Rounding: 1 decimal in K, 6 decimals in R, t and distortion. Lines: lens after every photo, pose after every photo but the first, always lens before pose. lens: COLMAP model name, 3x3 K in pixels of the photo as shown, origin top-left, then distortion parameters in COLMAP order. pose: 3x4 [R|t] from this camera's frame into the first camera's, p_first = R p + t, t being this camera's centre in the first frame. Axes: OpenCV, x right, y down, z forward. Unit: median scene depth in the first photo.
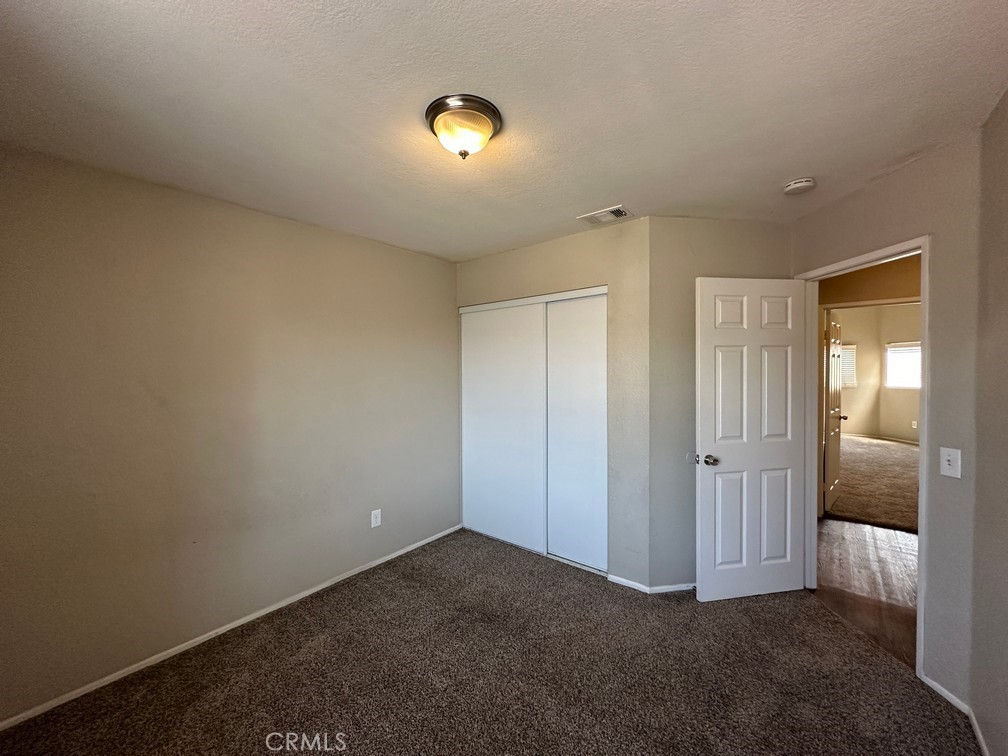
lens RADIAL K [[401.1, 0, 503.3], [0, 401.1, 377.8], [0, 0, 1]] dist [-0.002911, -0.000023]
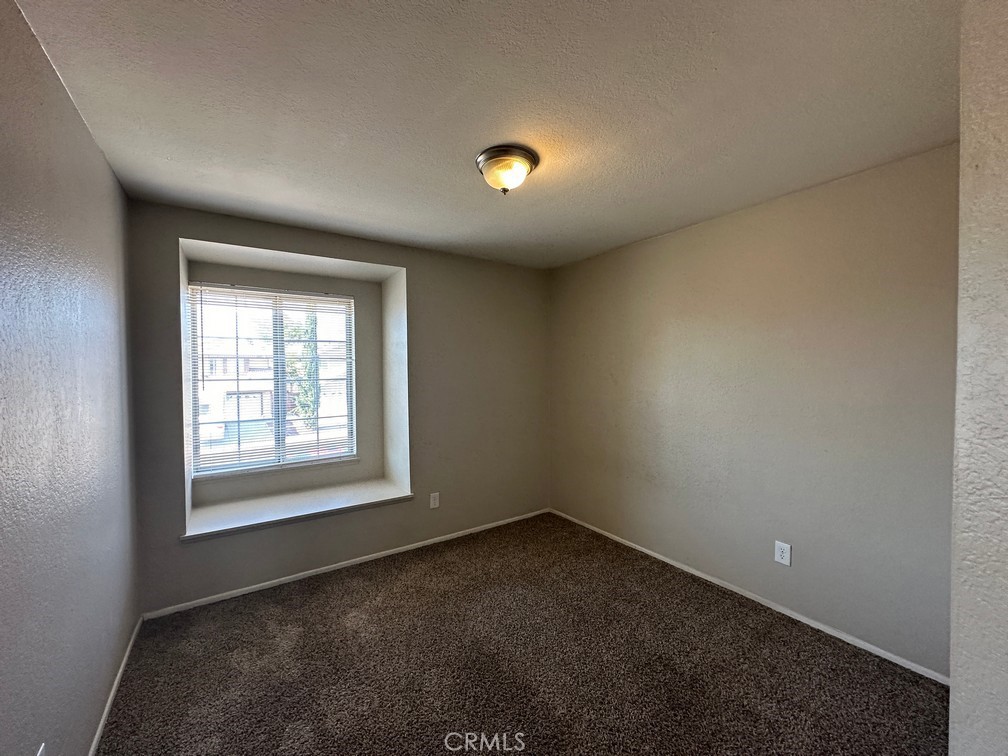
lens RADIAL K [[401.1, 0, 503.3], [0, 401.1, 377.8], [0, 0, 1]] dist [-0.002911, -0.000023]
pose [[-0.283827, 0.042103, -0.957951, 0.653634], [-0.004335, 0.998969, 0.045190, -0.023507], [0.958866, 0.016979, -0.283351, 0.809150]]
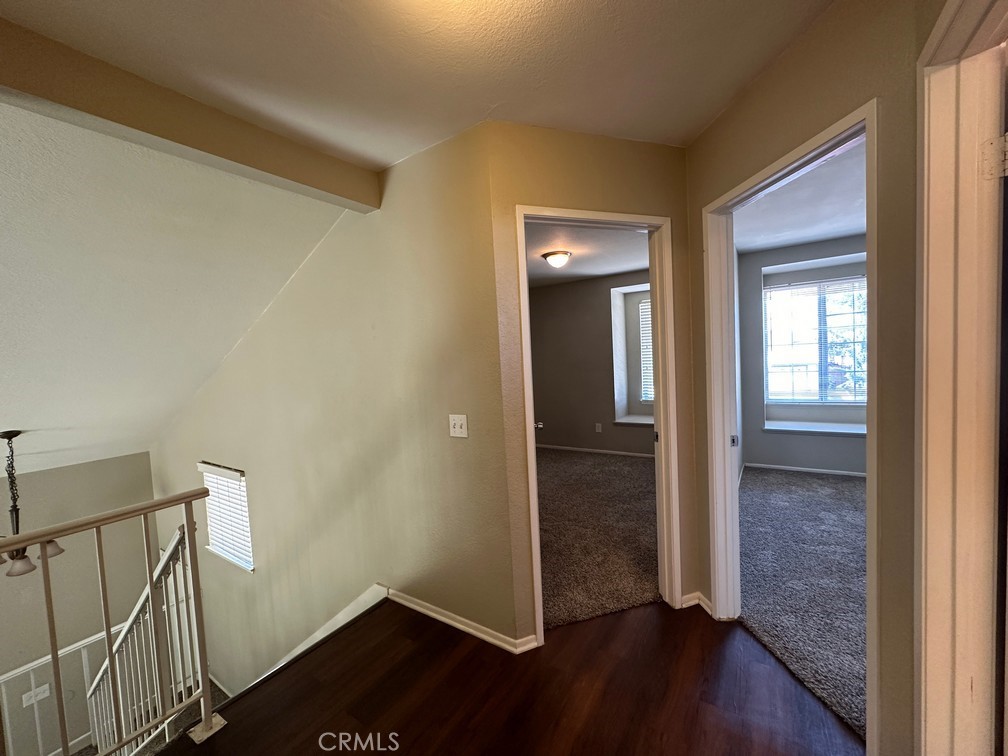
lens RADIAL K [[401.1, 0, 503.3], [0, 401.1, 377.8], [0, 0, 1]] dist [-0.002911, -0.000023]
pose [[-0.993359, 0.072849, -0.089058, 1.267996], [0.067024, 0.995517, 0.066742, -0.021363], [0.093521, 0.060329, -0.993788, 1.464407]]
